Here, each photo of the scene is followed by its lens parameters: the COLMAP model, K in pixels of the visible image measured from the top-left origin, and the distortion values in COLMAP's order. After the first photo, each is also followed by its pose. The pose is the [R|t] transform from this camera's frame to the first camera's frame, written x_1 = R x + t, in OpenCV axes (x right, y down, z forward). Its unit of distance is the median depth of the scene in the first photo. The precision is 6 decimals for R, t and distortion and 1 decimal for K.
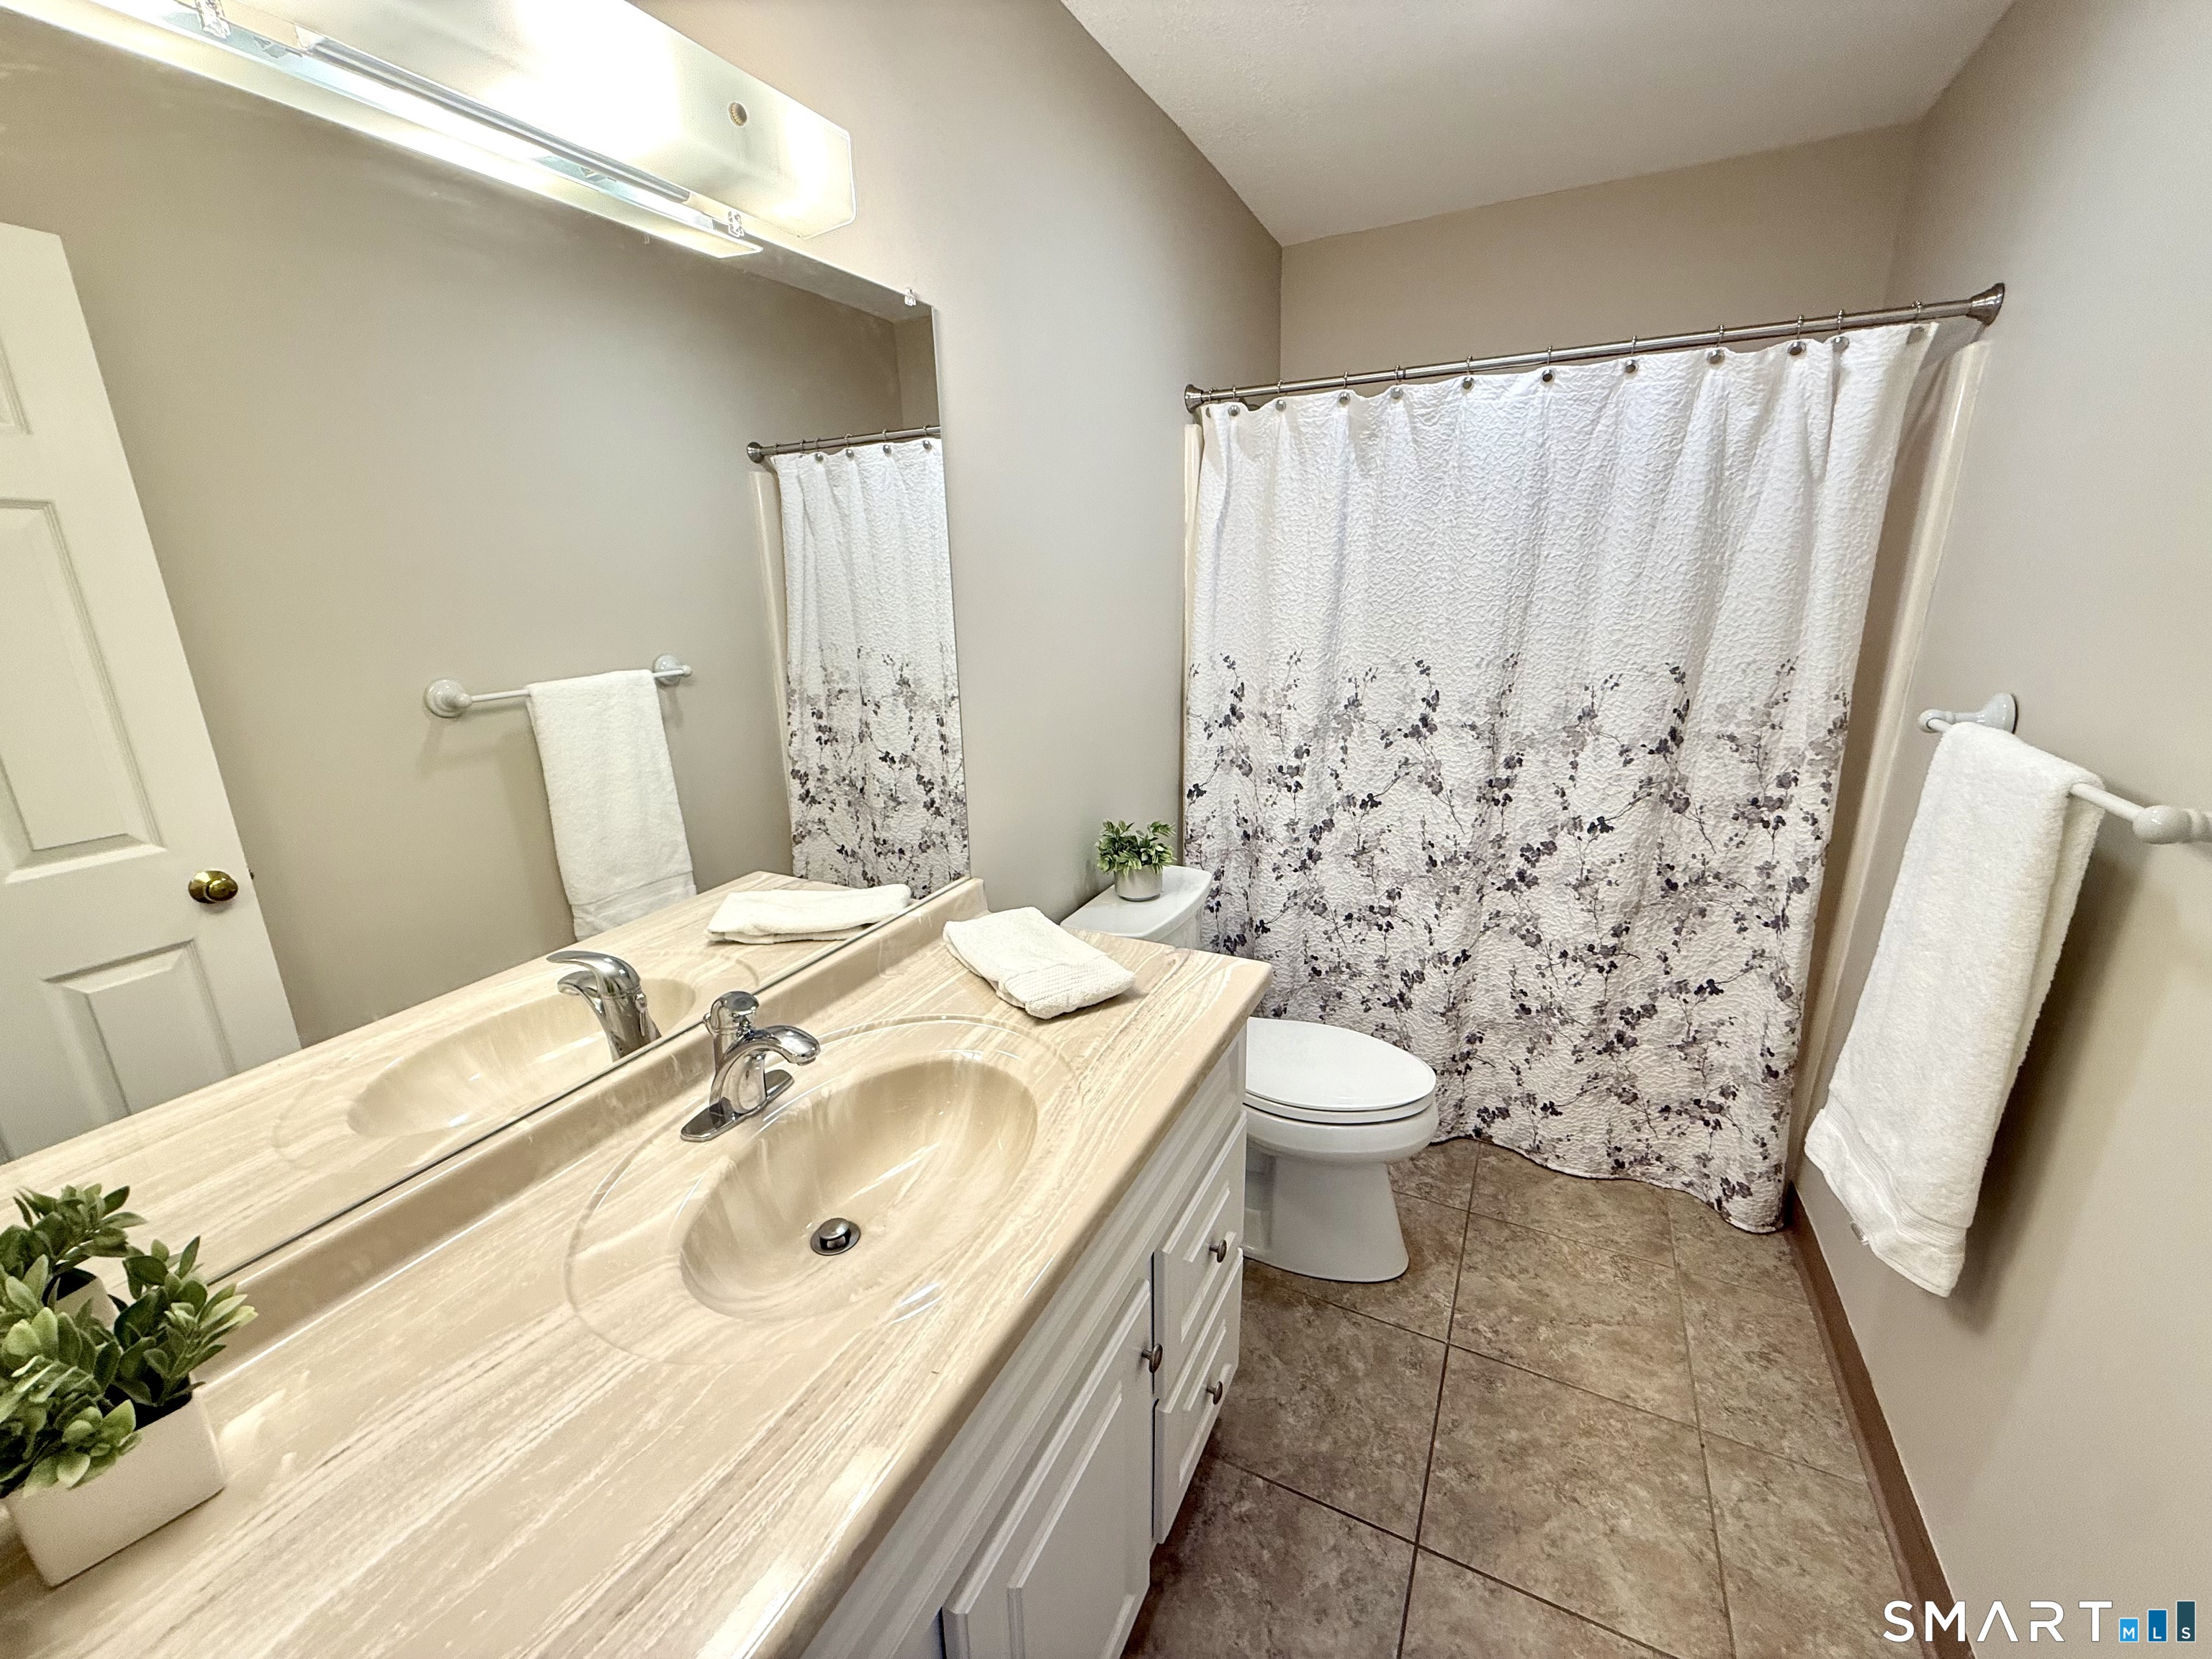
lens RADIAL K [[881.0, 0, 1103.1], [0, 881.0, 824.7], [0, 0, 1]] dist [-0.002305, 0.001398]
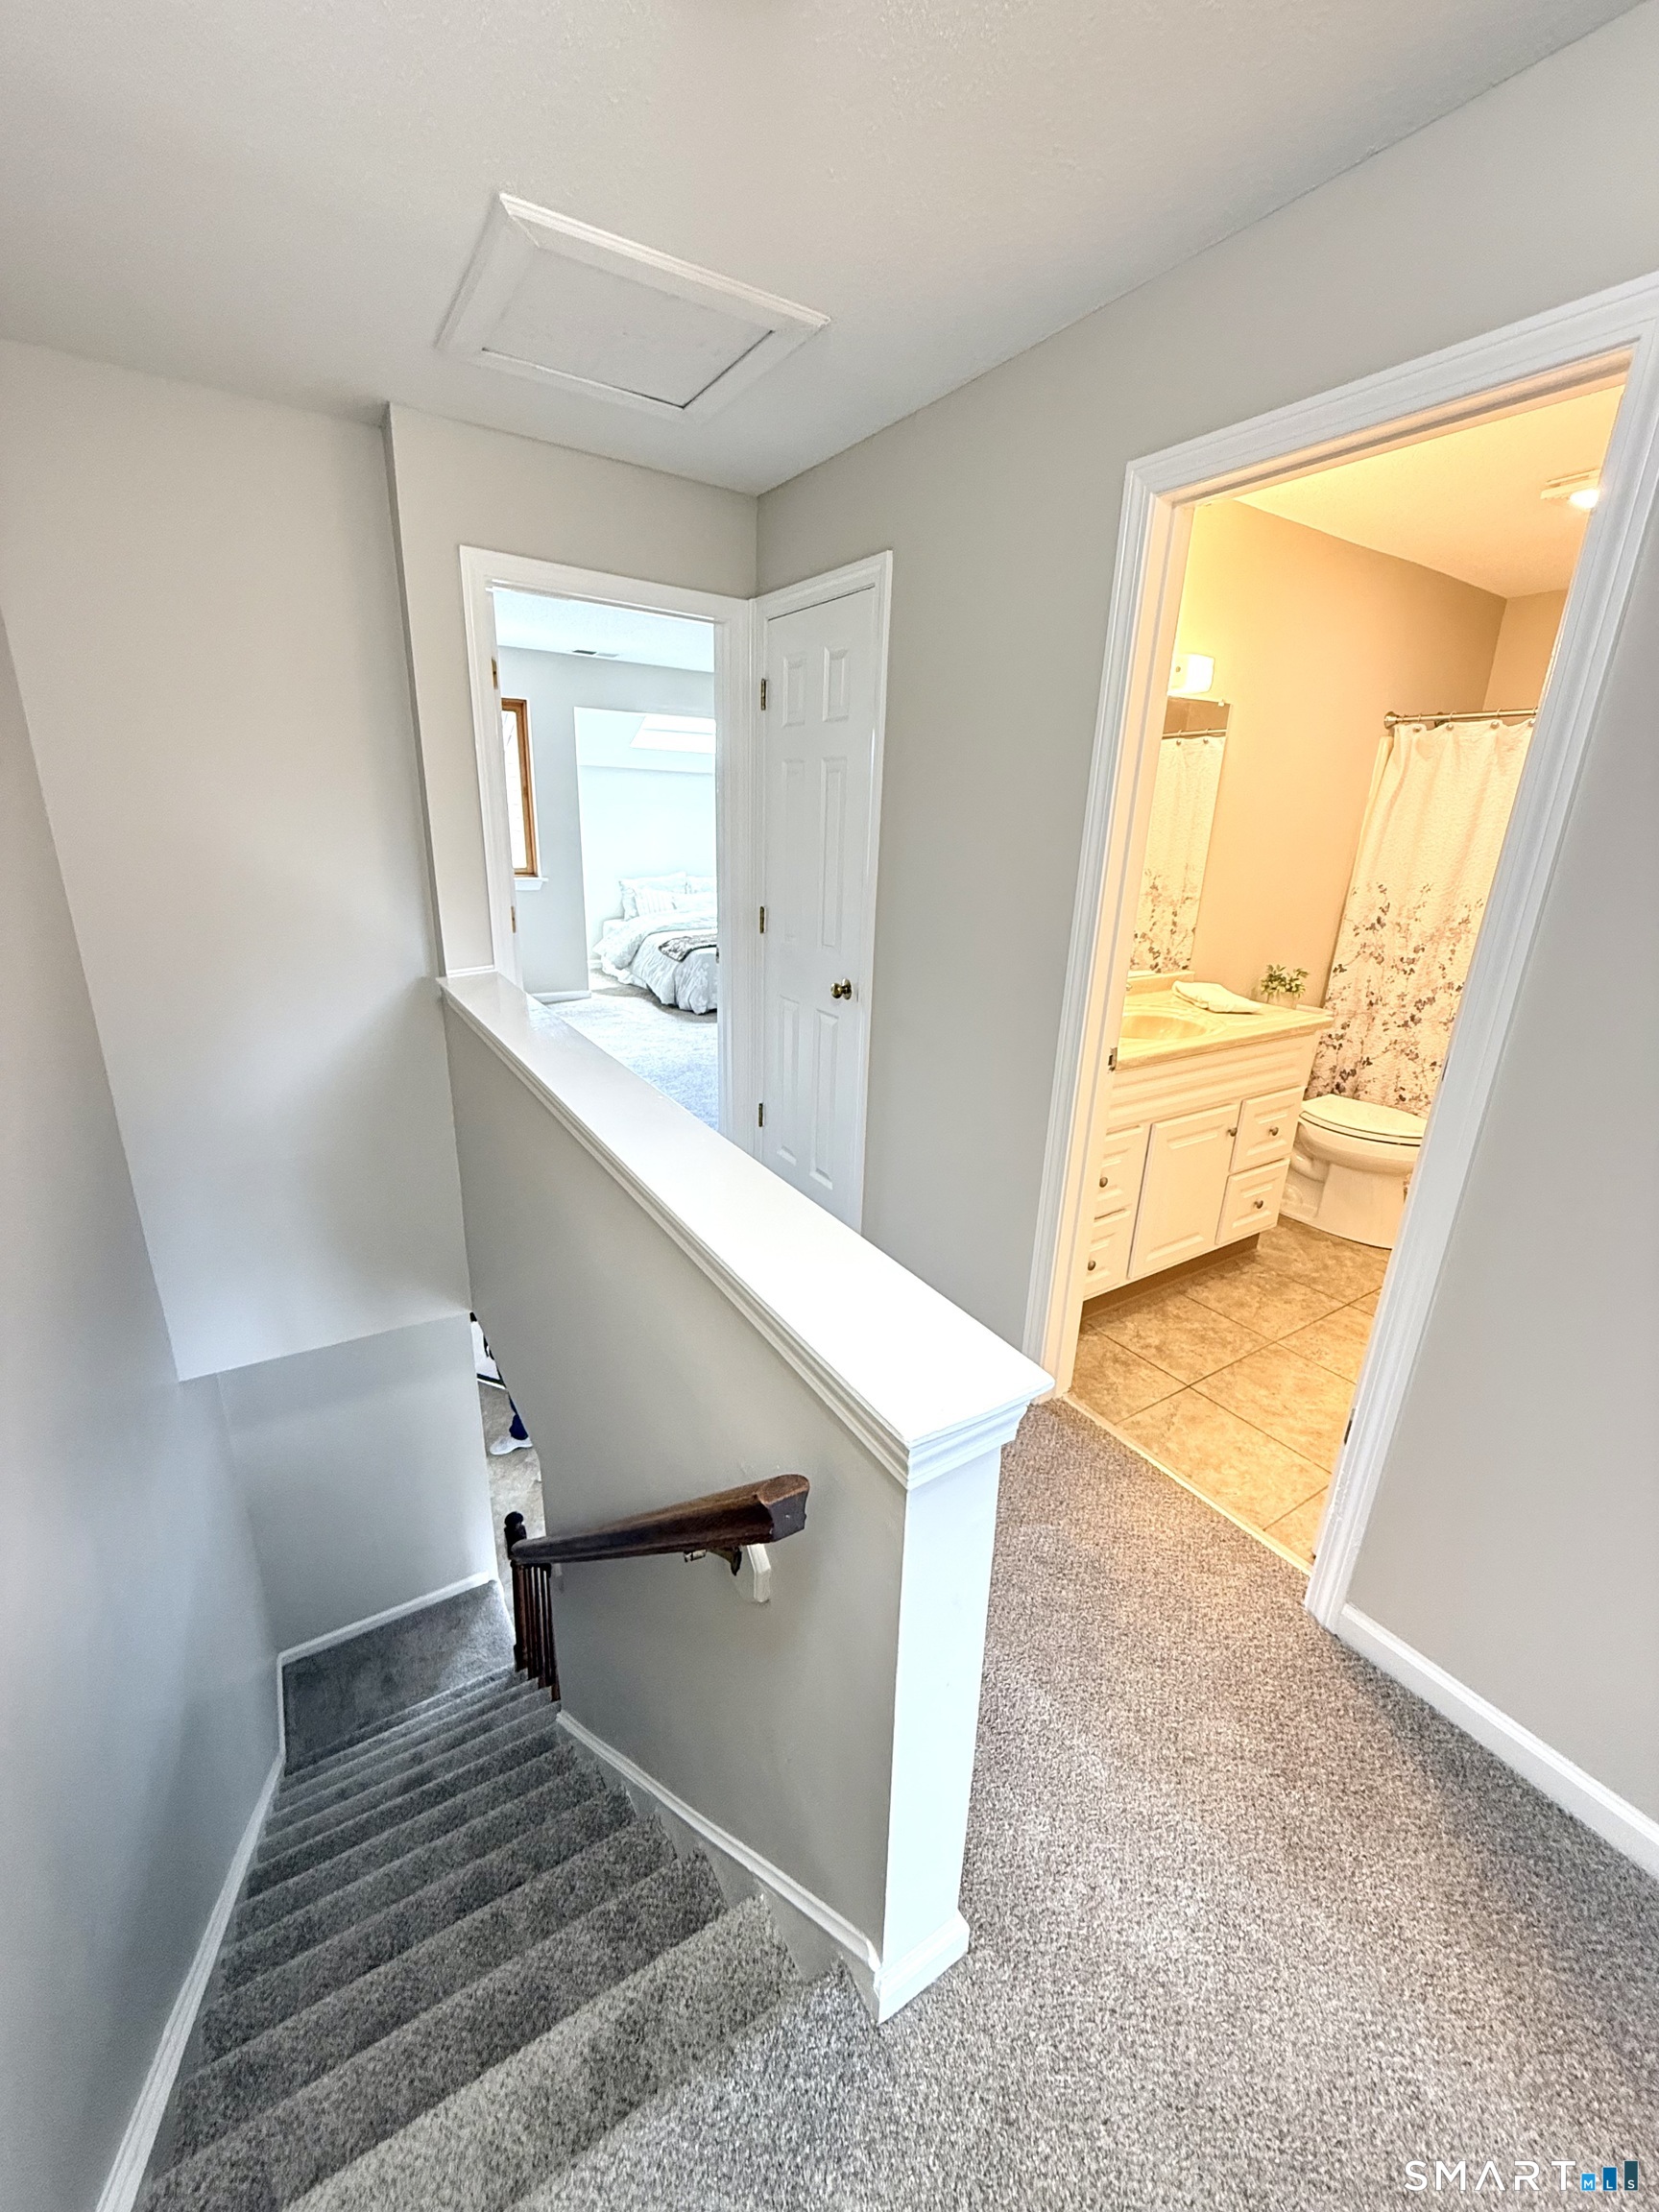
lens RADIAL K [[881.0, 0, 826.4], [0, 881.0, 1092.8], [0, 0, 1]] dist [-0.002305, 0.001398]
pose [[0.863073, 0.202730, -0.462607, 0.090916], [-0.186407, 0.979103, 0.081301, 0.230810], [0.469422, 0.016065, 0.882828, -0.848315]]
